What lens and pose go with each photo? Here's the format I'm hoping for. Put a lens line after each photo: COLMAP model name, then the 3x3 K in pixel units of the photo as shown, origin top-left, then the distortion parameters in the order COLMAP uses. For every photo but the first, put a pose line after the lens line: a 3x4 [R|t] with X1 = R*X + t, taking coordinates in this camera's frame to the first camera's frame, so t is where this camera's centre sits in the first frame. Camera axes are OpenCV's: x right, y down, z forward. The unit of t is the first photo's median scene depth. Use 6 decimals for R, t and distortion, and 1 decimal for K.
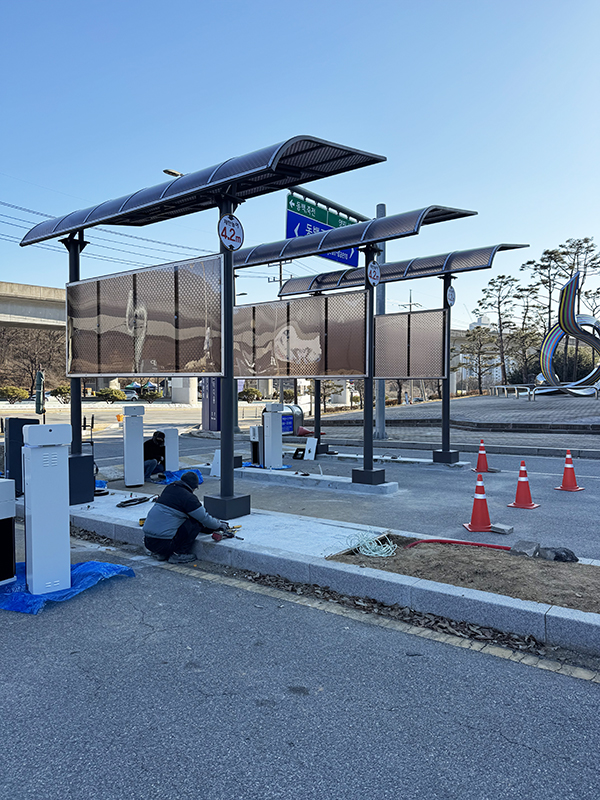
lens RADIAL K [[558.4, 0, 307.3], [0, 558.4, 393.3], [0, 0, 1]] dist [0.036596, -0.007227]
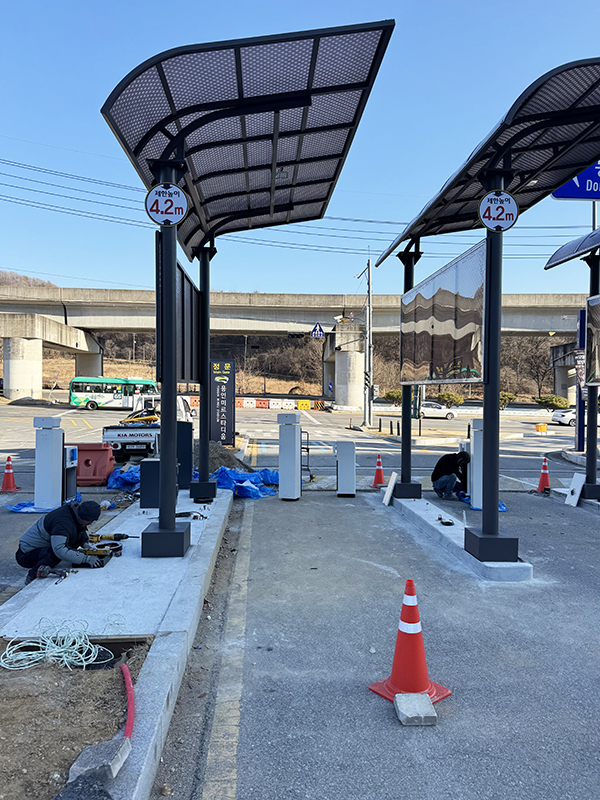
lens RADIAL K [[558.4, 0, 298.2], [0, 558.4, 402.2], [0, 0, 1]] dist [0.036596, -0.007227]
pose [[0.659425, 0.023401, -0.751406, 0.281054], [-0.020035, 0.999707, 0.013551, -0.007613], [0.751504, 0.006119, 0.659701, 0.282615]]
